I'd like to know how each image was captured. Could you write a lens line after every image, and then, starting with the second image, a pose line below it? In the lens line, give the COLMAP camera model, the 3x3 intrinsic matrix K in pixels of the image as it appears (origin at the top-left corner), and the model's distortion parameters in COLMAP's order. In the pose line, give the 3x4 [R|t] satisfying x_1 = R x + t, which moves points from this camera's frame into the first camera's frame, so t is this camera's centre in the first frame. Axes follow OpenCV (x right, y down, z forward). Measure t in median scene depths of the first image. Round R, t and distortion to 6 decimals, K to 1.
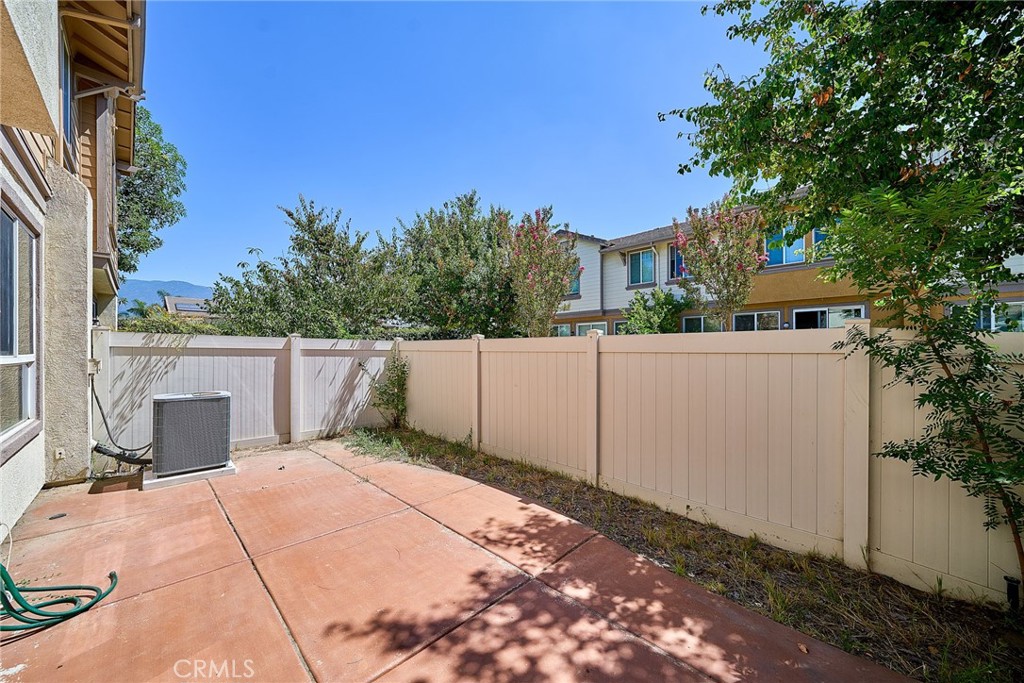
lens RADIAL K [[360.5, 0, 514.3], [0, 360.5, 346.6], [0, 0, 1]] dist [0.001637, -0.001694]
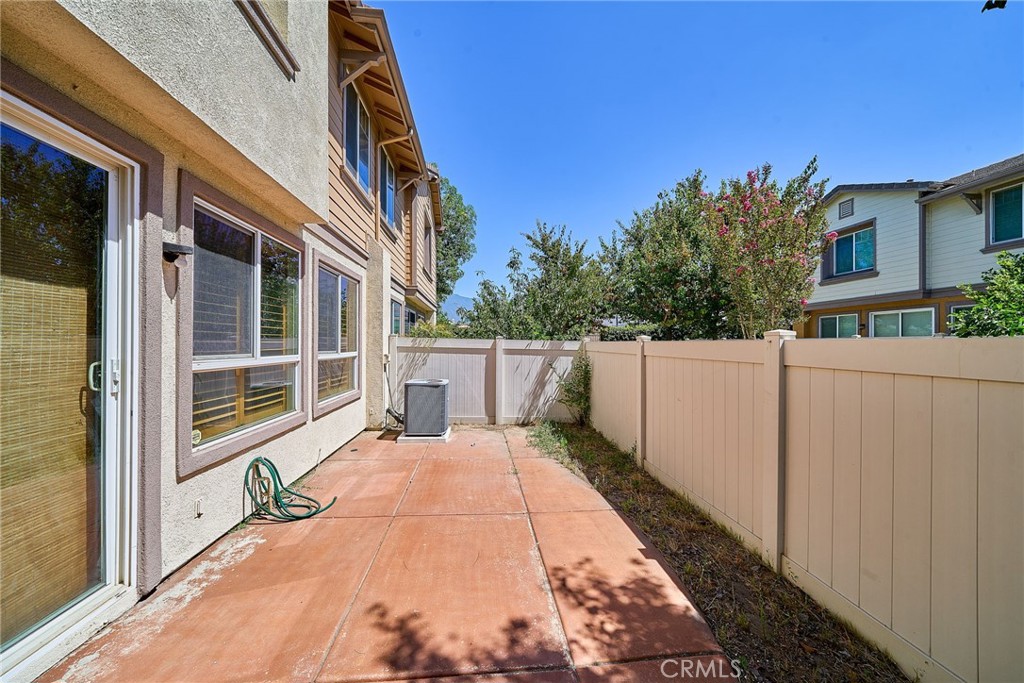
lens RADIAL K [[336.5, 0, 512.7], [0, 336.5, 344.9], [0, 0, 1]] dist [-0.002330, -0.000499]
pose [[0.770824, 0.006799, -0.637012, 0.191513], [-0.001613, 0.999961, 0.008720, -0.019930], [0.637047, -0.005694, 0.770804, 0.182473]]
